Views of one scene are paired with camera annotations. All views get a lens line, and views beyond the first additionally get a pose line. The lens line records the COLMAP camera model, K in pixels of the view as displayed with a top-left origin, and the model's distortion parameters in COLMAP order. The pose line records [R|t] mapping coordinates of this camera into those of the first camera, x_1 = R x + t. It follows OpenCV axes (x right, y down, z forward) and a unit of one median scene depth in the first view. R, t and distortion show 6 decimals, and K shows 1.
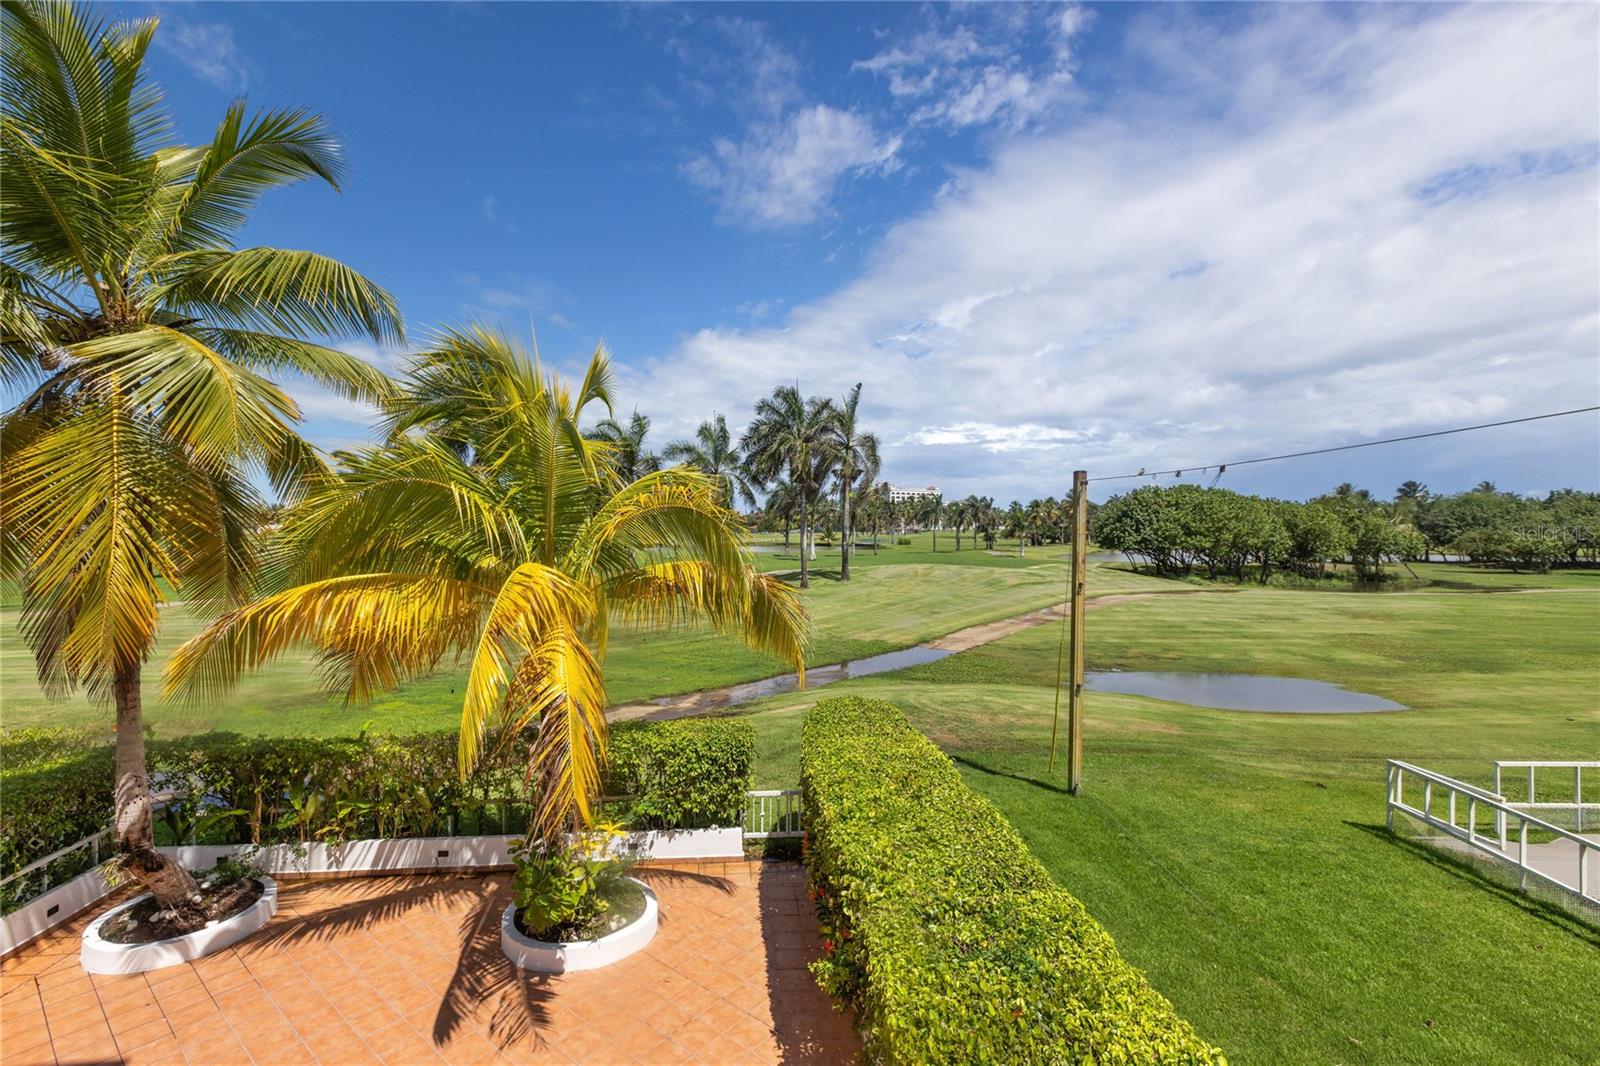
lens RADIAL K [[710.7, 0, 798.0], [0, 710.7, 531.7], [0, 0, 1]] dist [-0.000442, 0.000747]
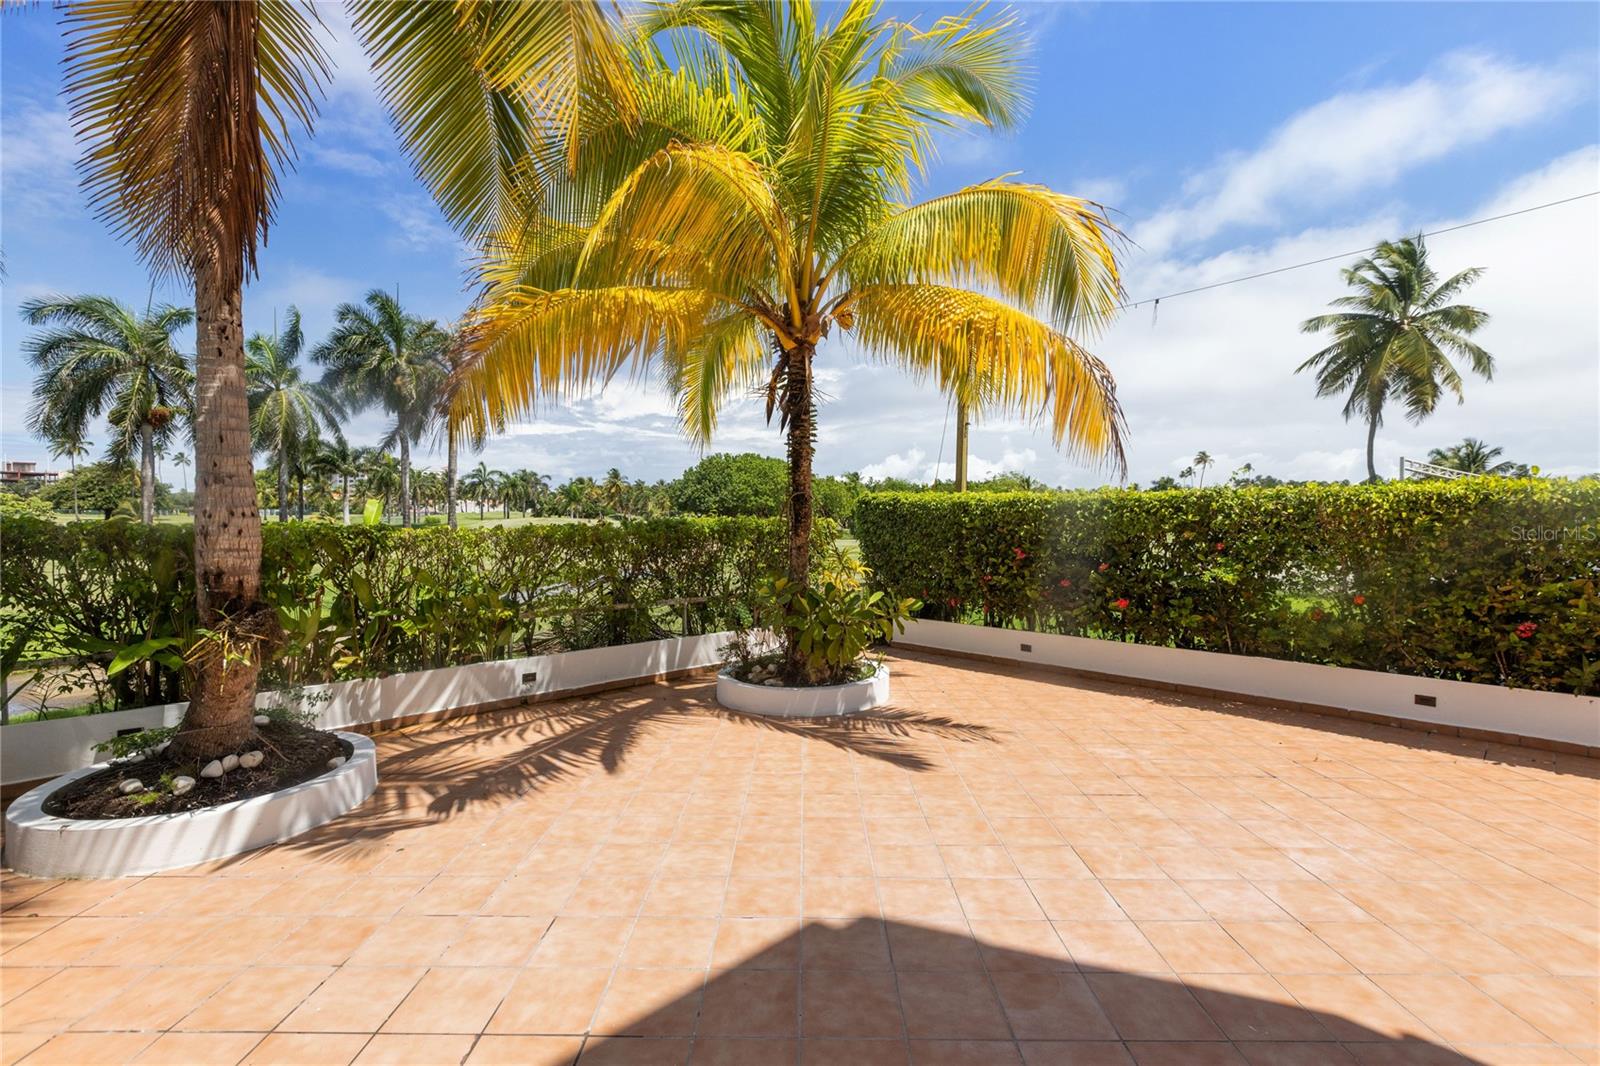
lens RADIAL K [[710.7, 0, 799.5], [0, 710.7, 536.2], [0, 0, 1]] dist [-0.000442, 0.000747]
pose [[0.792087, -0.018018, 0.610142, -0.142073], [0.002961, 0.999666, 0.025678, 0.057369], [-0.610401, -0.018533, 0.791876, 0.055291]]
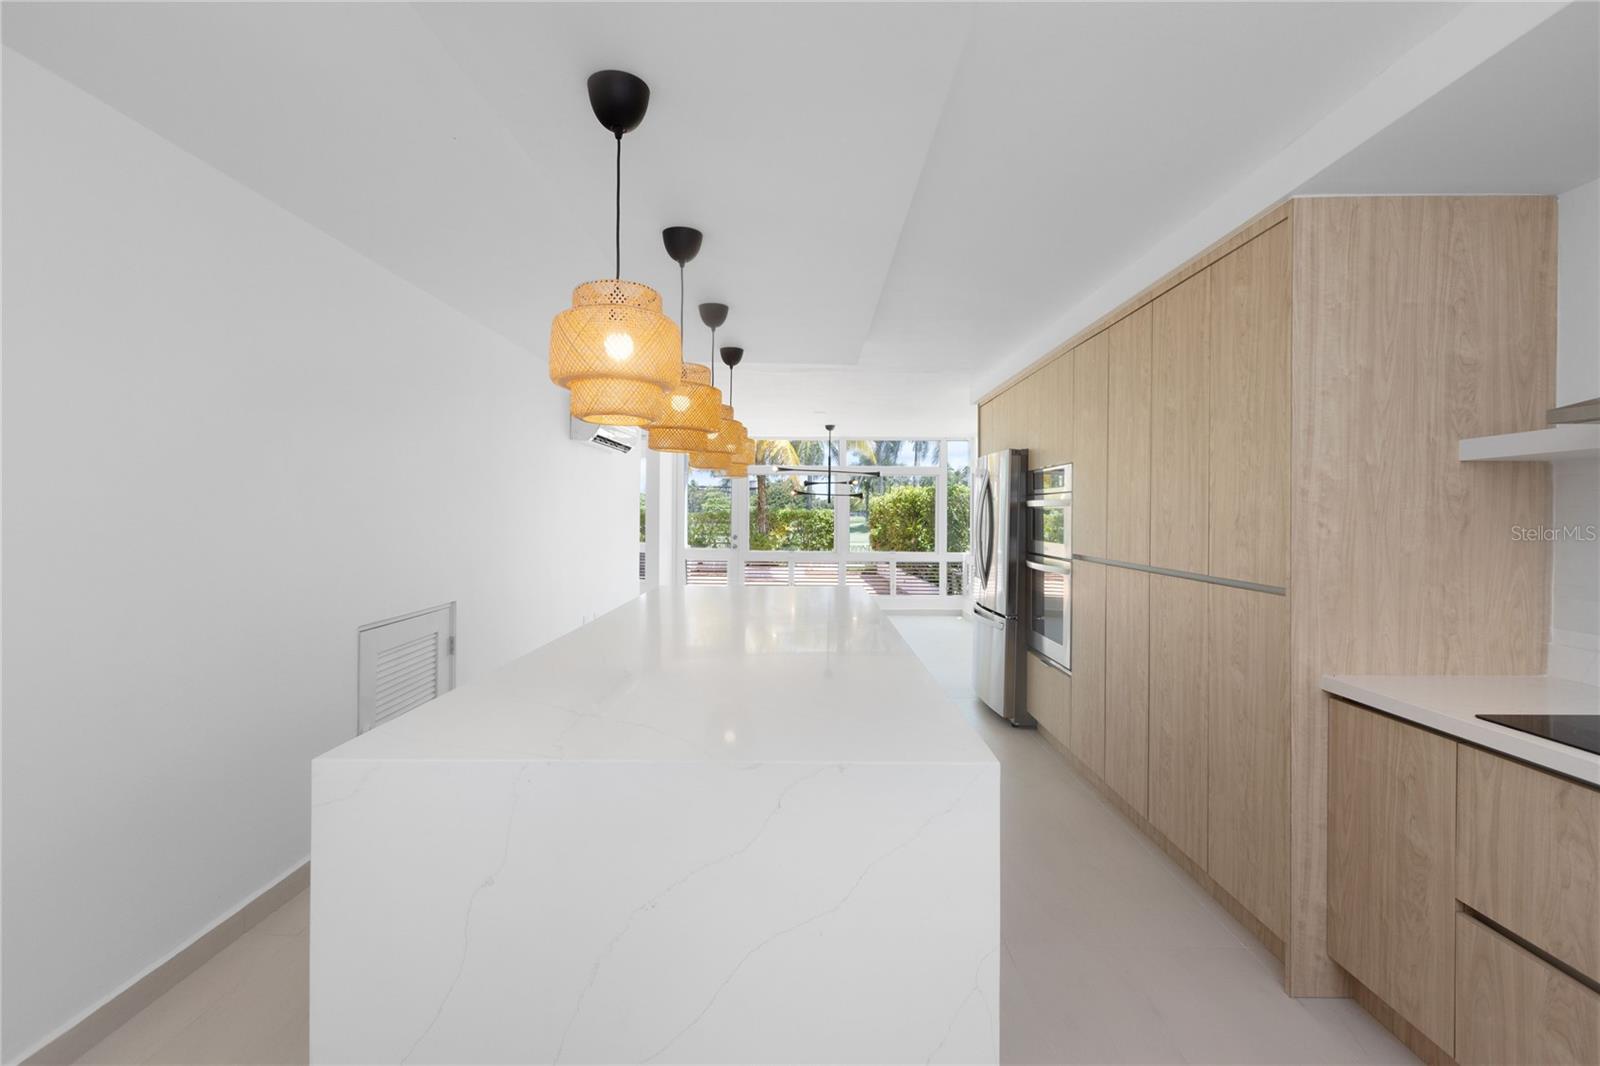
lens RADIAL K [[710.7, 0, 820.9], [0, 710.7, 516.4], [0, 0, 1]] dist [-0.000442, 0.000747]
pose [[0.996659, 0.003121, -0.081615, 0.006169], [-0.003531, 0.999982, -0.004878, 0.062765], [0.081598, 0.005150, 0.996652, -0.211137]]
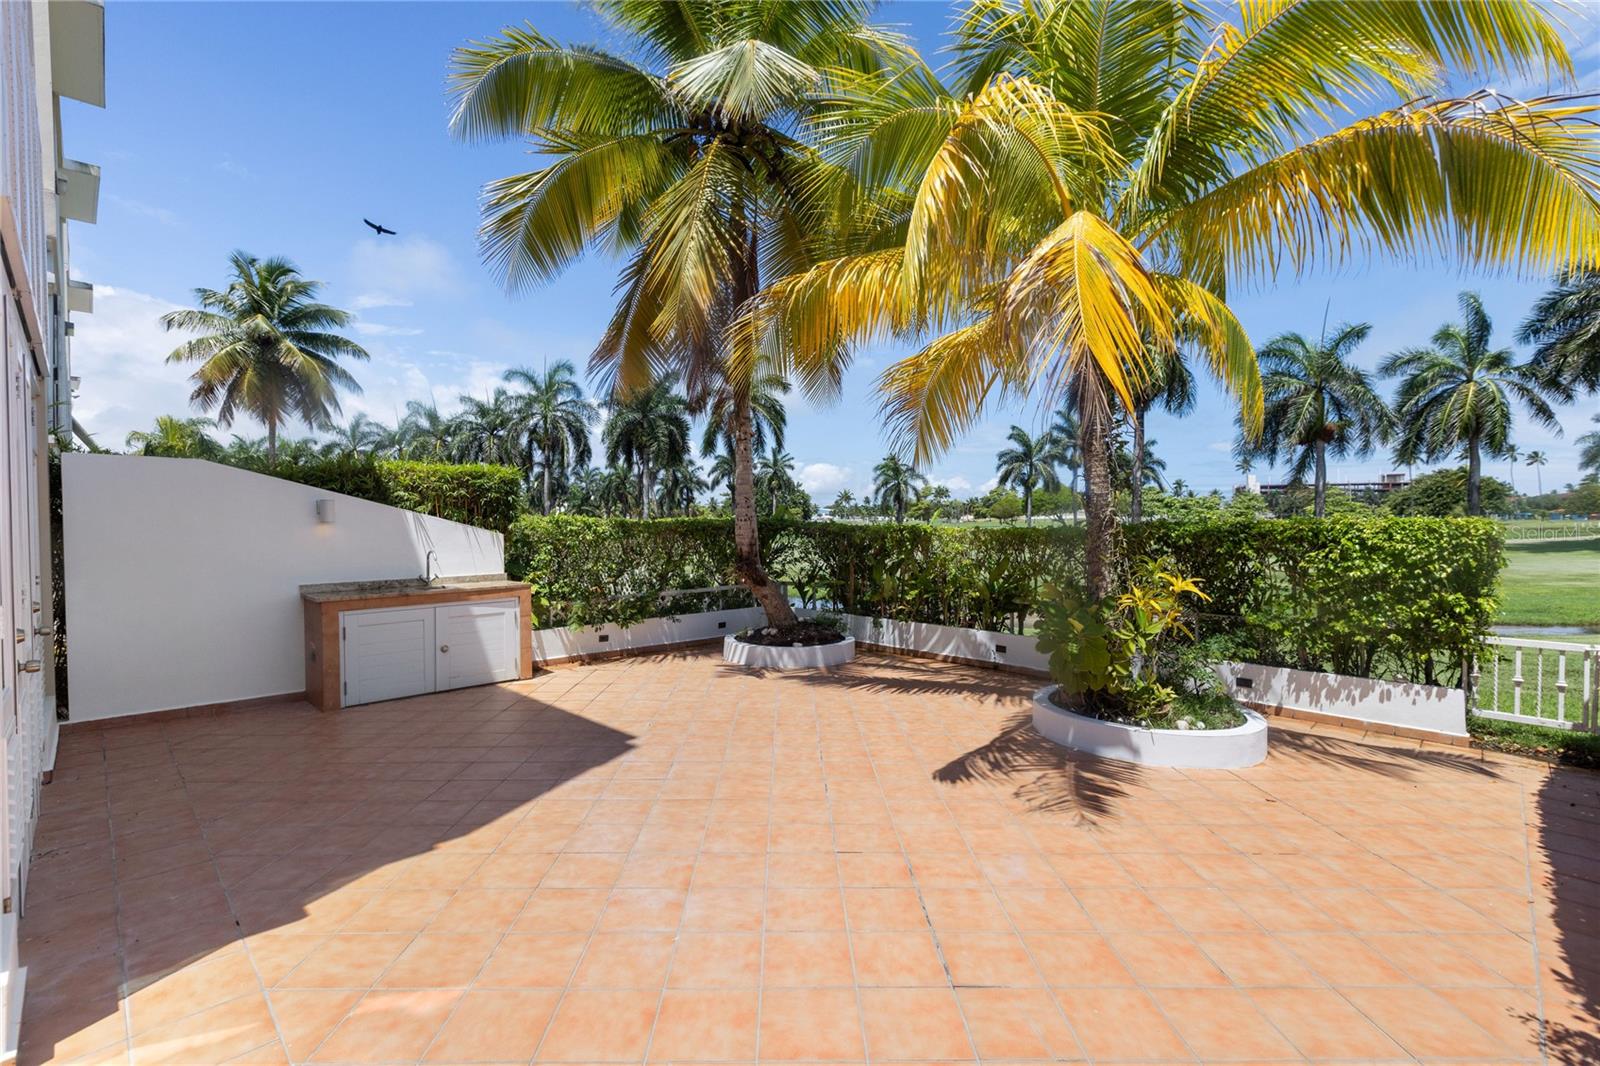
lens RADIAL K [[710.7, 0, 808.6], [0, 710.7, 532.4], [0, 0, 1]] dist [-0.000442, 0.000747]
pose [[0.643602, 0.005249, -0.765342, 0.003427], [0.002161, 0.999960, 0.008675, 0.058365], [0.765357, -0.007237, 0.643565, 0.049345]]
